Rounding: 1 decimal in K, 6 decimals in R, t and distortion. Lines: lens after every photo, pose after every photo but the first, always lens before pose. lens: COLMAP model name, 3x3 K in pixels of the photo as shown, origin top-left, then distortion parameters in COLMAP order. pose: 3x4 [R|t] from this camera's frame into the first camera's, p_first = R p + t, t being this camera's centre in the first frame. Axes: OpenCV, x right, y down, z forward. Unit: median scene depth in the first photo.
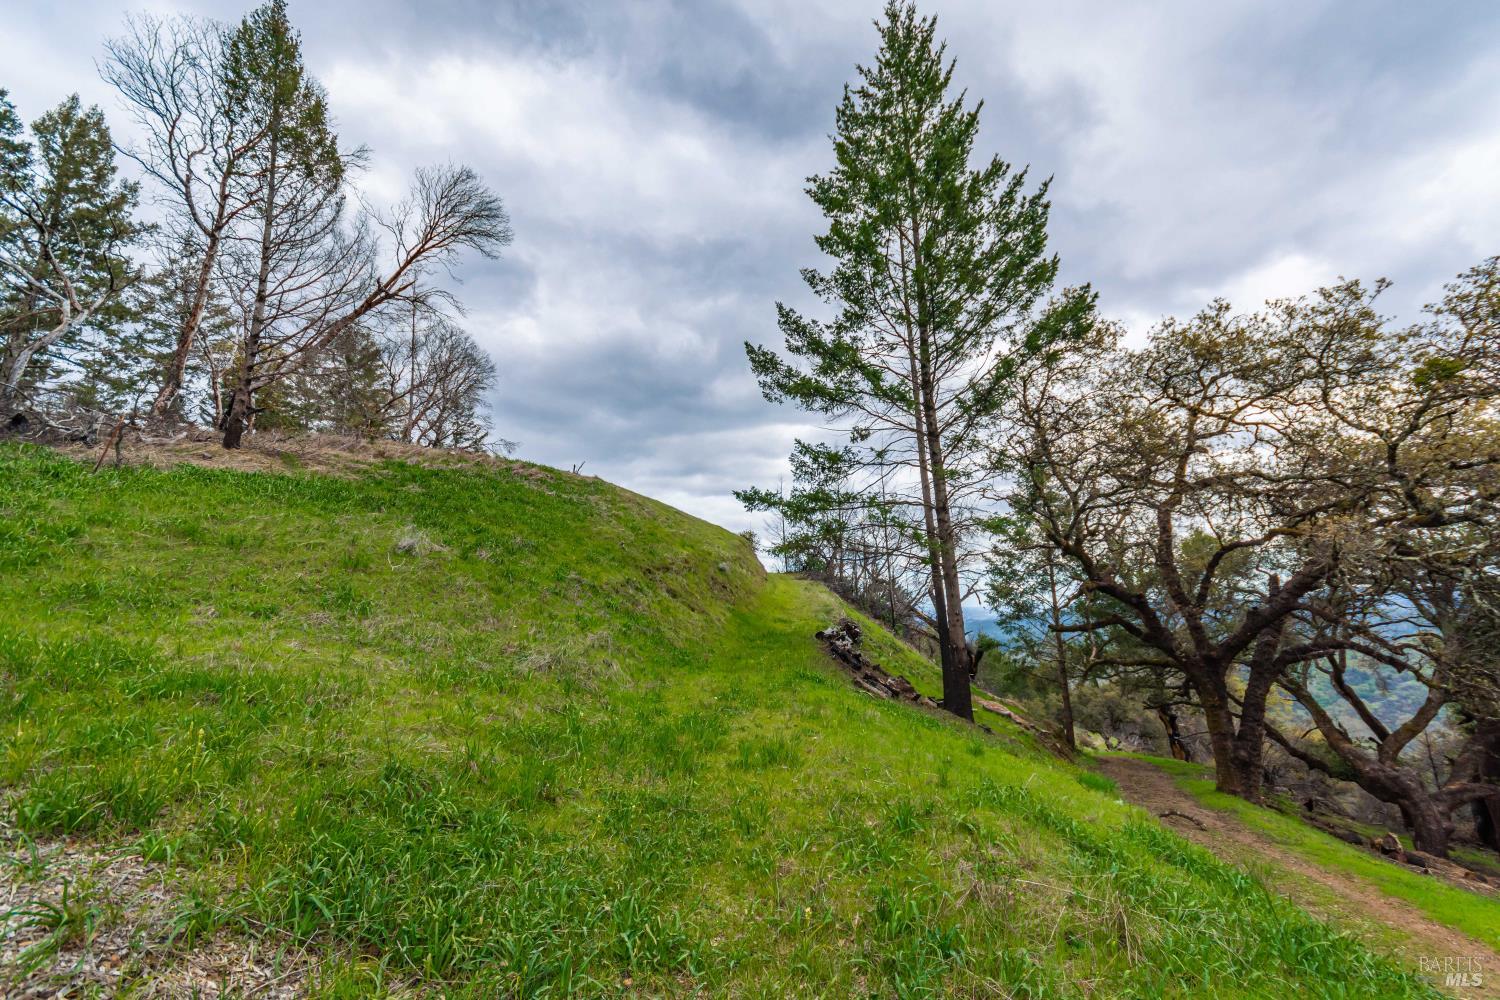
lens RADIAL K [[647.9, 0, 752.0], [0, 647.9, 496.8], [0, 0, 1]] dist [0.002745, -0.002735]
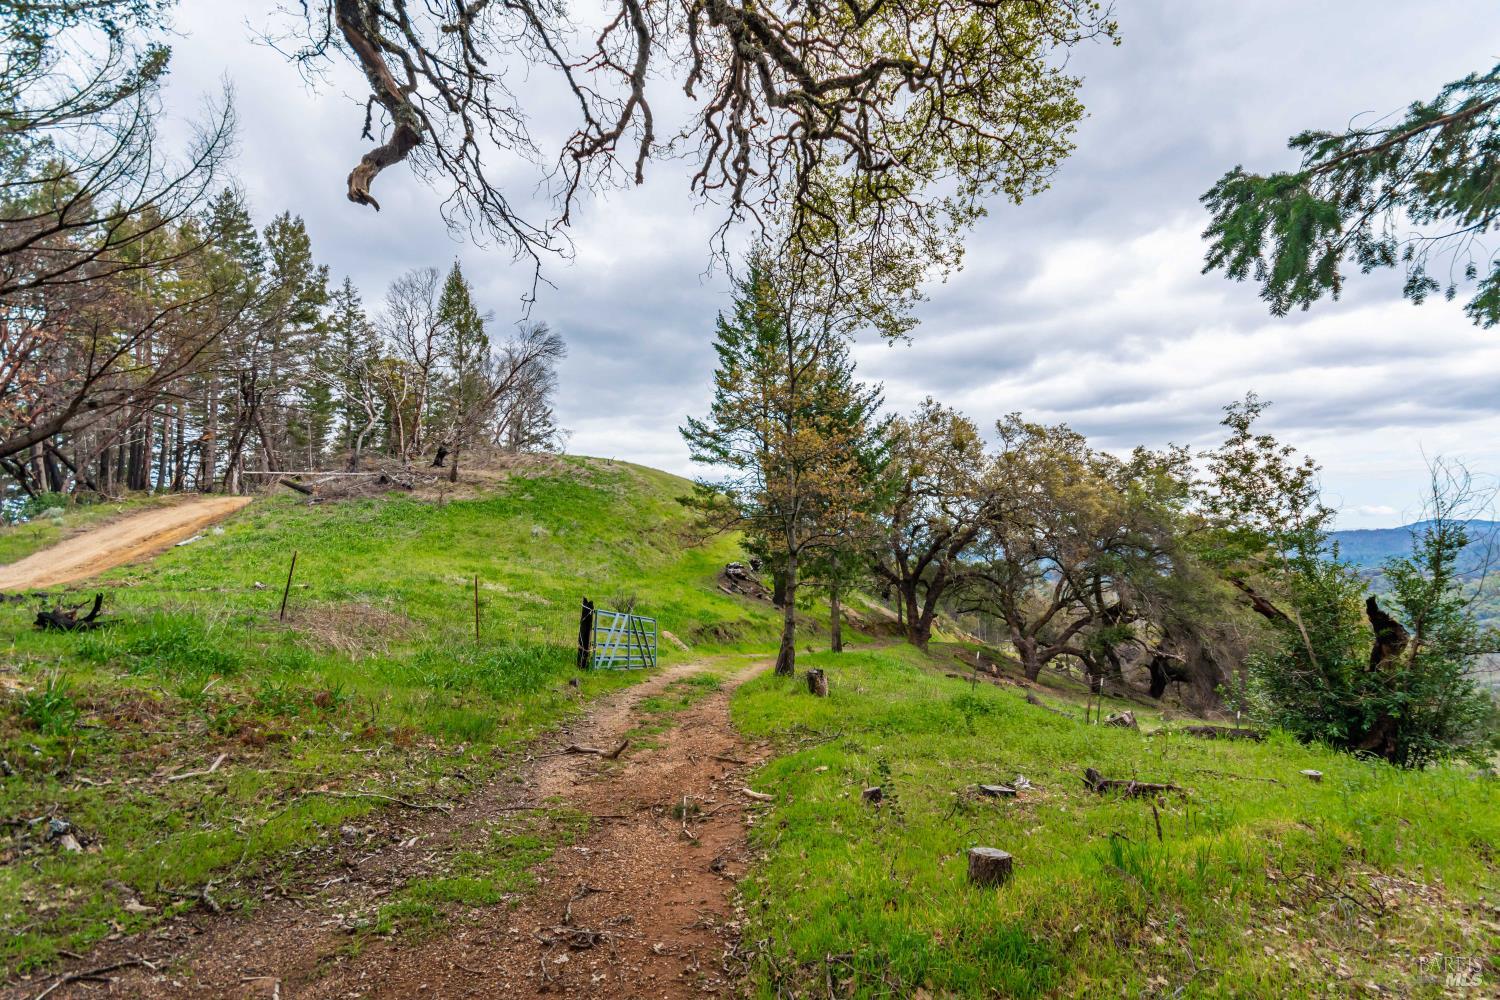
lens RADIAL K [[647.9, 0, 748.9], [0, 647.9, 503.0], [0, 0, 1]] dist [0.002745, -0.002735]
pose [[0.995976, 0.012930, -0.088680, 0.369061], [-0.002014, 0.992518, 0.122084, -0.231441], [0.089595, -0.121414, 0.988550, -0.976090]]
